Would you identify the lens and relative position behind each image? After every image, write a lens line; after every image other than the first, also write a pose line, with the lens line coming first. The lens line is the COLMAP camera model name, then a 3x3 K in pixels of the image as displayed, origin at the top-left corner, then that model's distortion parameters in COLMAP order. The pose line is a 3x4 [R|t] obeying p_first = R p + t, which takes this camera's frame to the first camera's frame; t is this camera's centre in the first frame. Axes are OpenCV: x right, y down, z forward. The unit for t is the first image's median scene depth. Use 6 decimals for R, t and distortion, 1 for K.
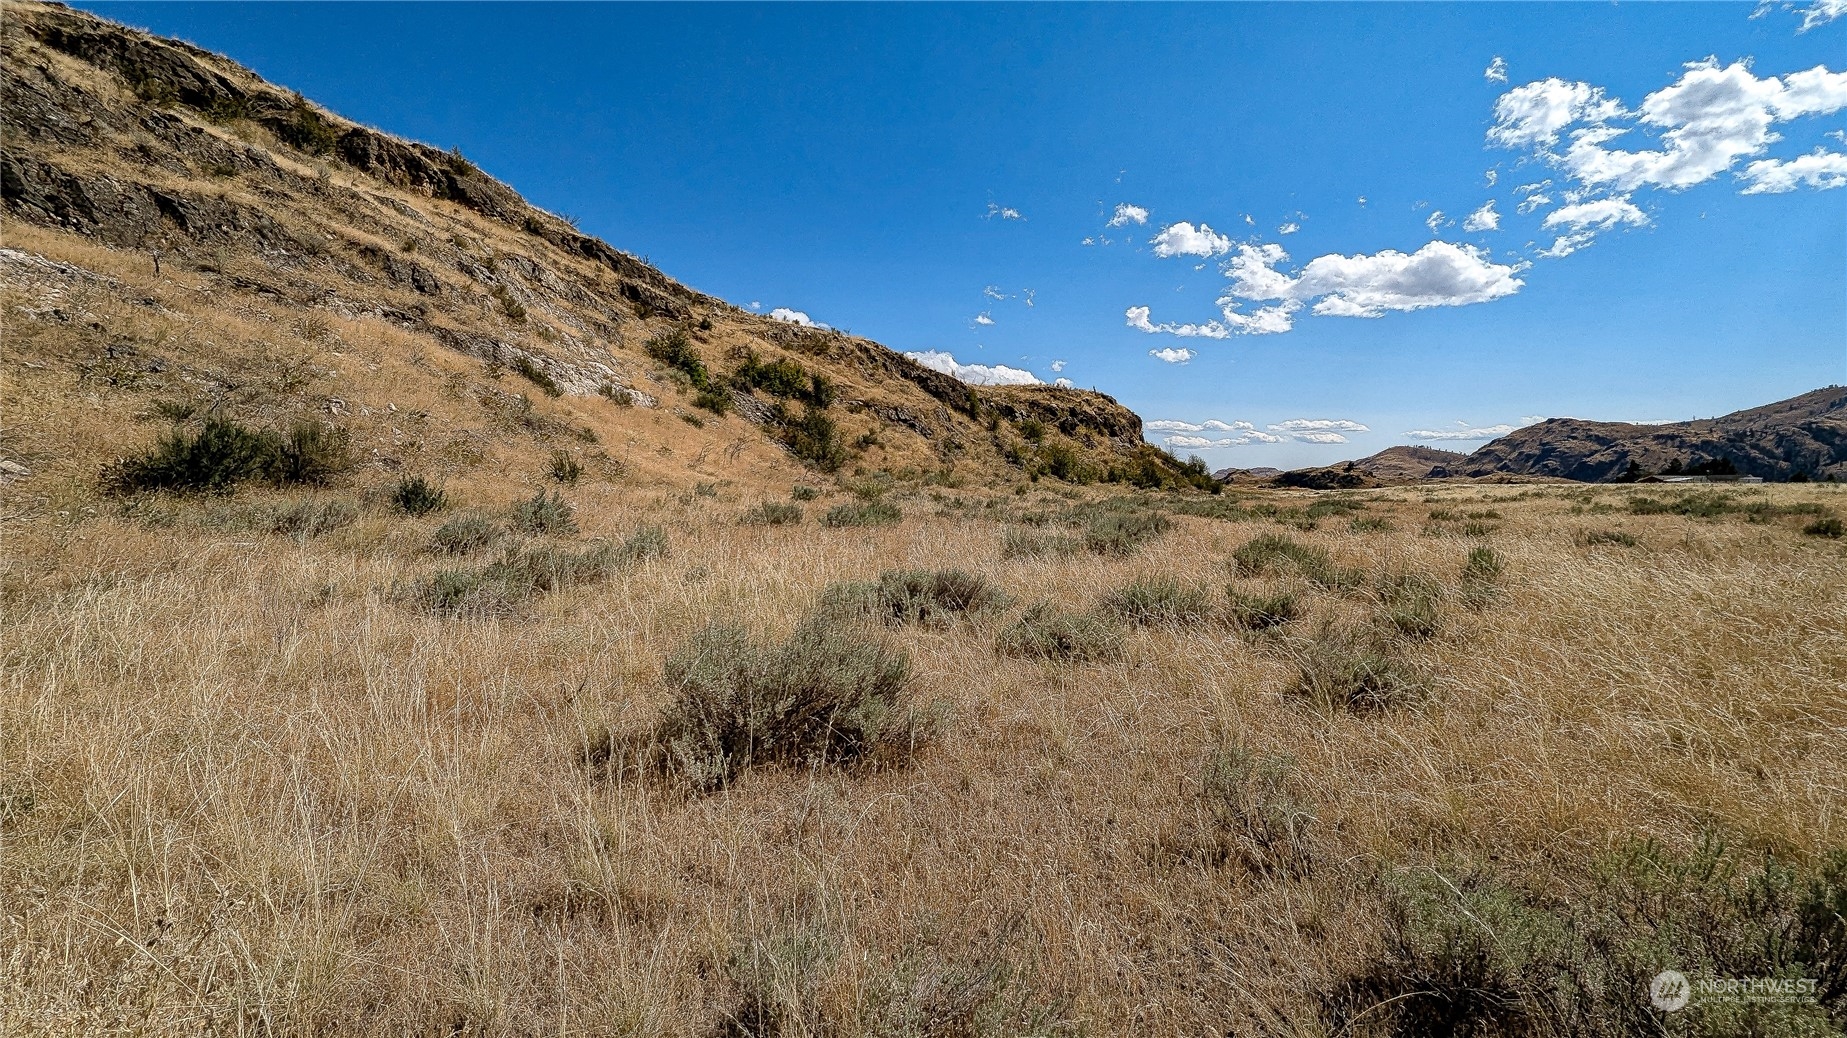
lens RADIAL K [[755.5, 0, 924.3], [0, 755.5, 529.4], [0, 0, 1]] dist [0.003635, -0.003785]
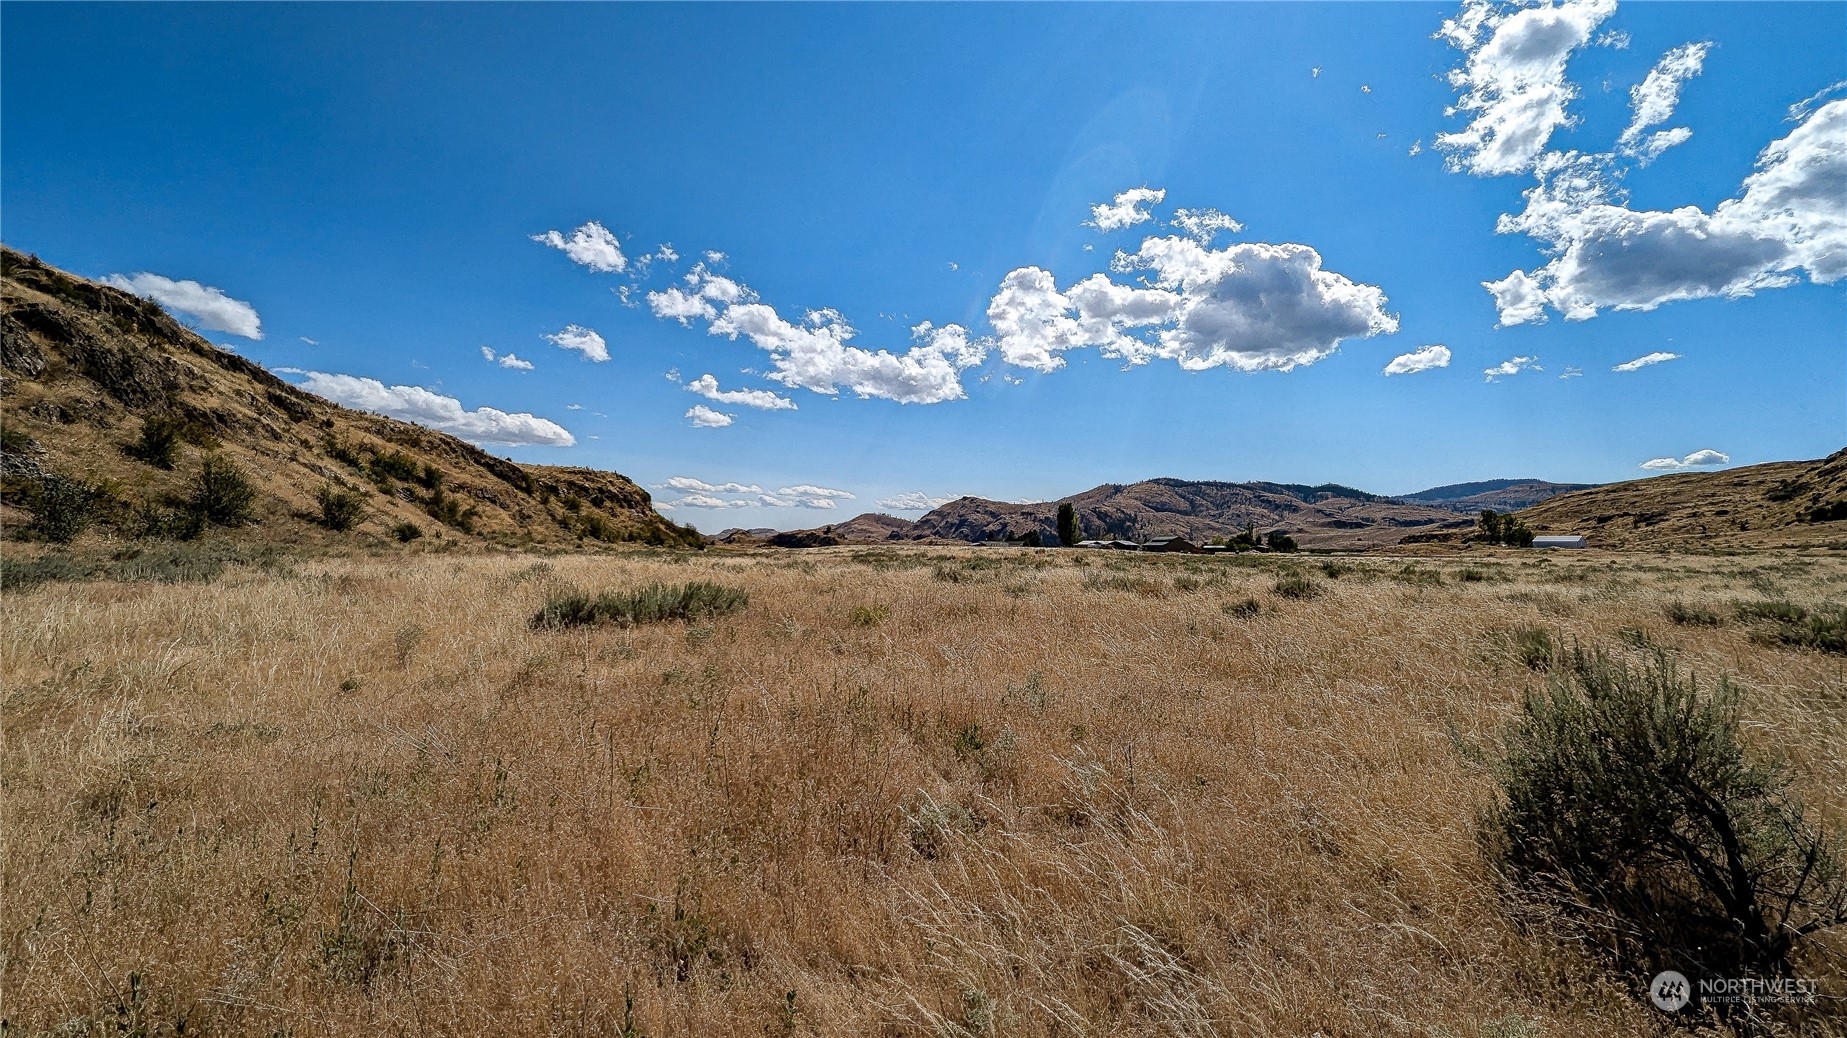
lens RADIAL K [[766.8, 0, 914.5], [0, 766.8, 520.0], [0, 0, 1]] dist [-0.002314, -0.000550]
pose [[0.818356, 0.029334, 0.573963, -0.129587], [0.021828, 0.996390, -0.082046, 0.025460], [-0.574297, 0.079671, 0.814761, -0.445175]]
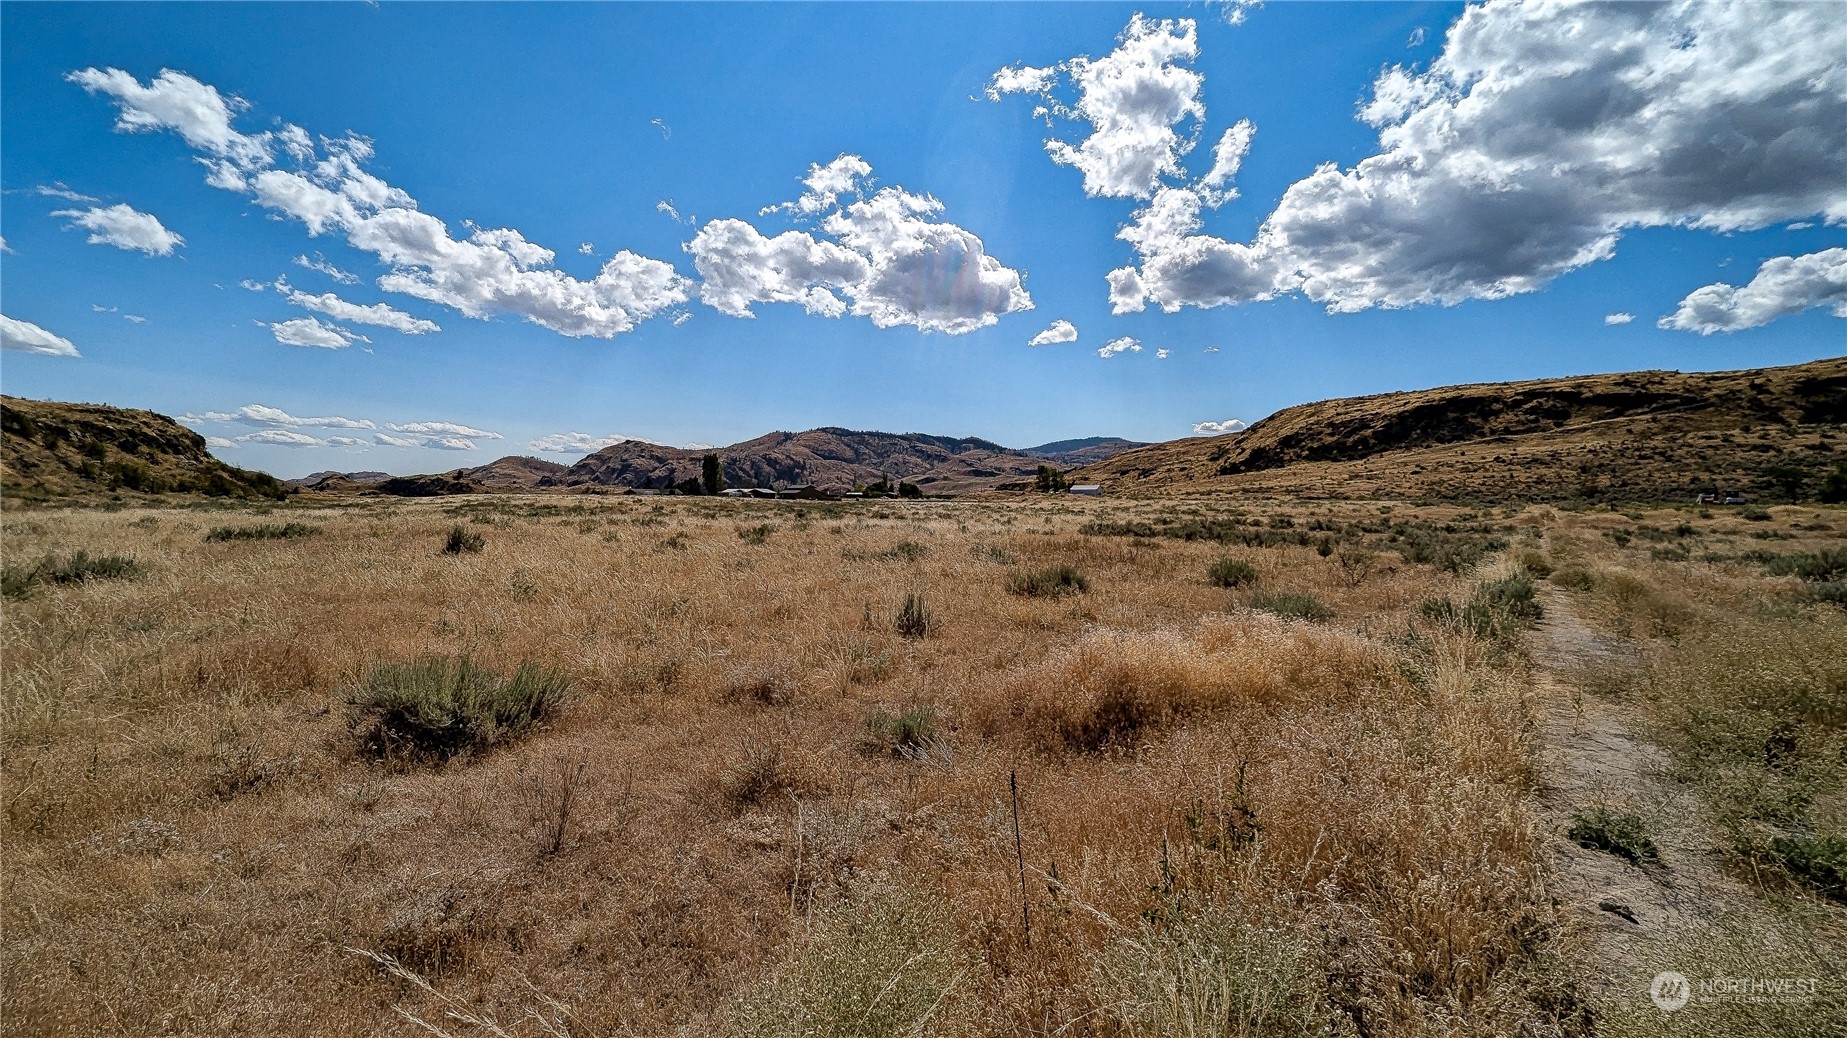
lens RADIAL K [[770.6, 0, 923.5], [0, 770.6, 519.0], [0, 0, 1]] dist [0.002501, 0.000048]
pose [[0.508564, -0.021912, 0.860745, -0.213752], [0.042165, 0.999111, 0.000522, 0.033223], [-0.859991, 0.036028, 0.509036, -0.674678]]
